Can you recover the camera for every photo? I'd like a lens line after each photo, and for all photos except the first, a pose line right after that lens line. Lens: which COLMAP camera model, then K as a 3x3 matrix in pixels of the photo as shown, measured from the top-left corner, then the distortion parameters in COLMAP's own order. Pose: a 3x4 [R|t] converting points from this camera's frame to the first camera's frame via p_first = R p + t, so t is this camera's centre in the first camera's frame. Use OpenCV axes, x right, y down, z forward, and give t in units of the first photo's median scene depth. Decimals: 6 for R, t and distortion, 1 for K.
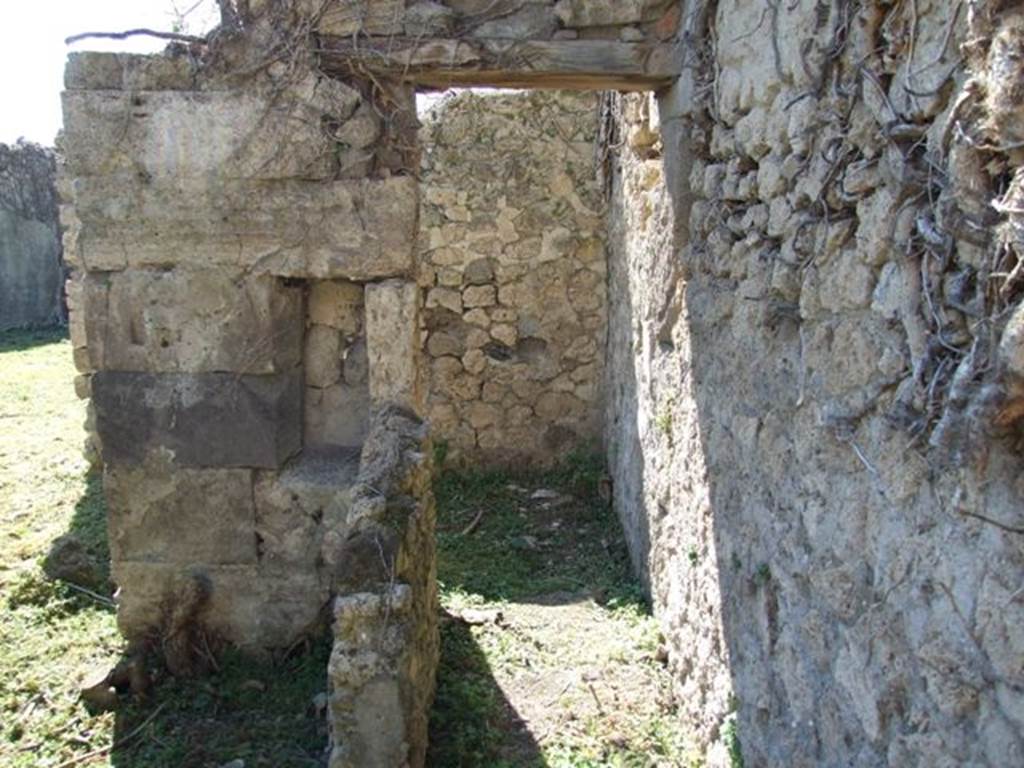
lens RADIAL K [[853.5, 0, 512.0], [0, 853.5, 384.0], [0, 0, 1]] dist [-0.012399, 0.013631]
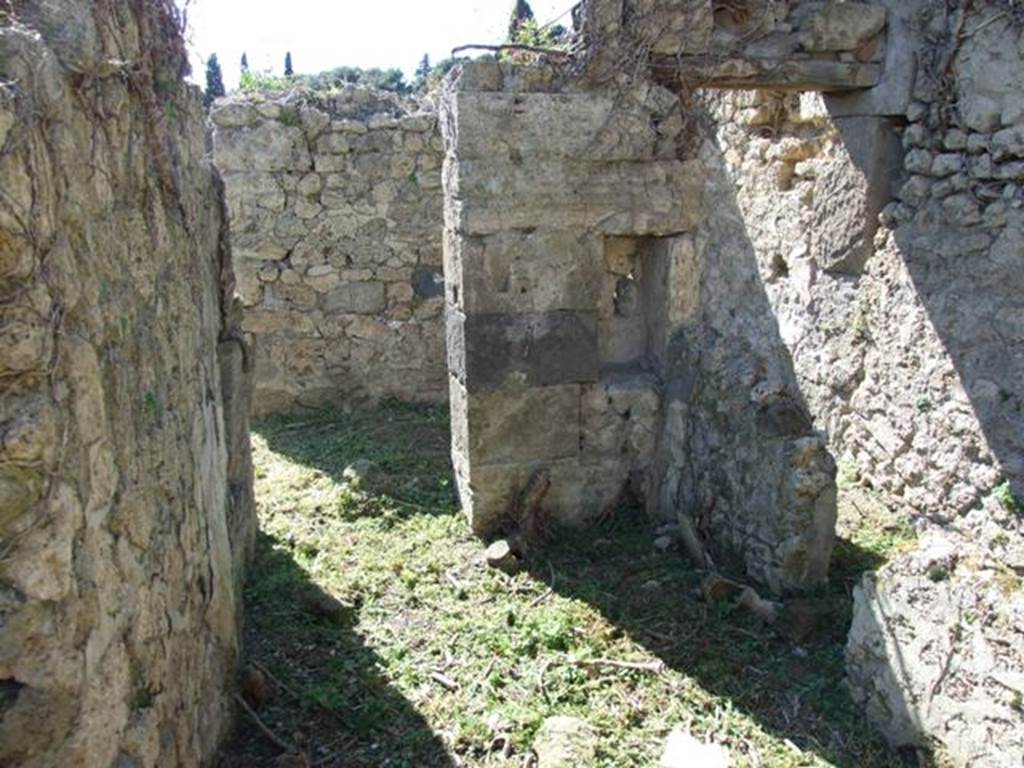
lens RADIAL K [[886.6, 0, 493.0], [0, 886.6, 386.3], [0, 0, 1]] dist [-0.006975, 0.022834]
pose [[0.955617, -0.082721, 0.282762, -0.862727], [0.065986, 0.995486, 0.068219, 0.002643], [-0.287129, -0.046533, 0.956761, -0.279874]]
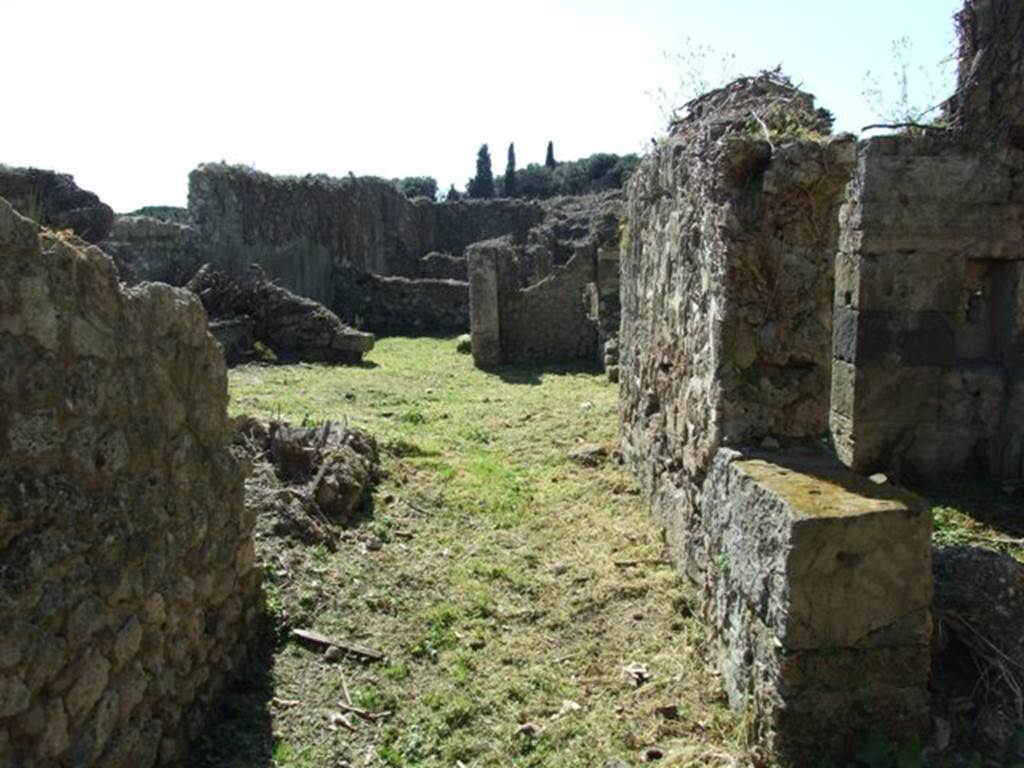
lens RADIAL K [[886.6, 0, 493.0], [0, 886.6, 386.3], [0, 0, 1]] dist [-0.006975, 0.022834]
pose [[0.999452, -0.011098, 0.031189, -1.361390], [0.012086, 0.999425, -0.031681, 0.197376], [-0.030819, 0.032040, 0.999011, -0.848428]]
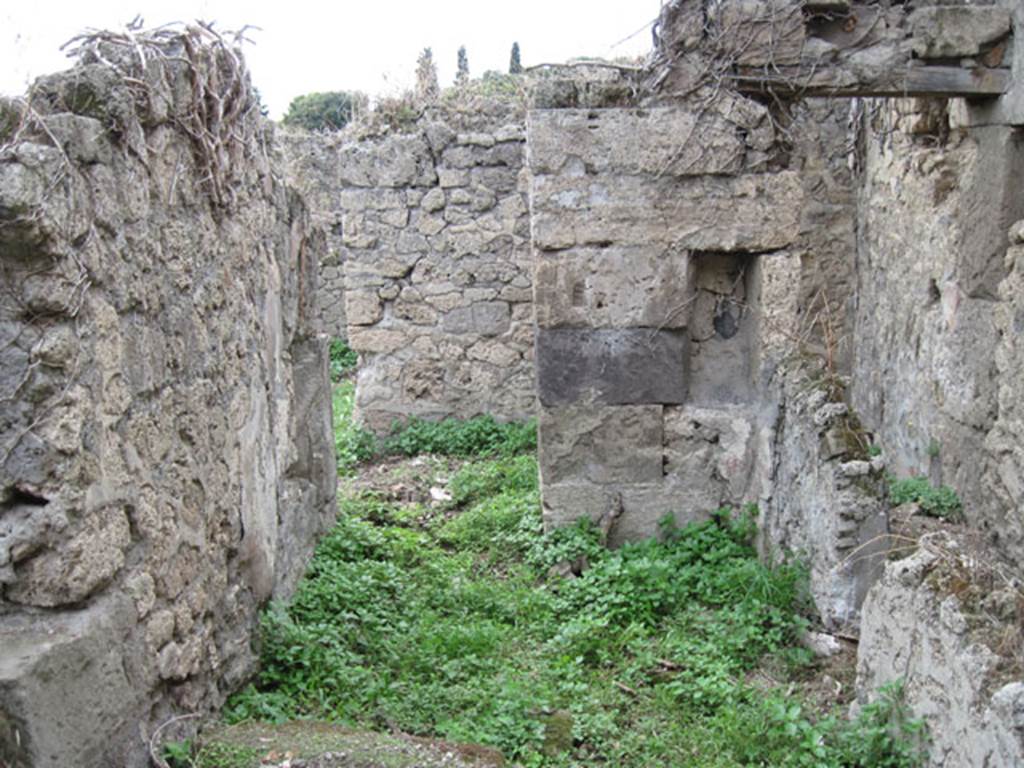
lens RADIAL K [[1178.4, 0, 512.8], [0, 1178.4, 394.9], [0, 0, 1]] dist [-0.022952, -0.026226]
pose [[0.998521, -0.027054, 0.047167, -0.637687], [0.027258, 0.999622, -0.003704, 0.090496], [-0.047049, 0.004985, 0.998880, -0.751414]]
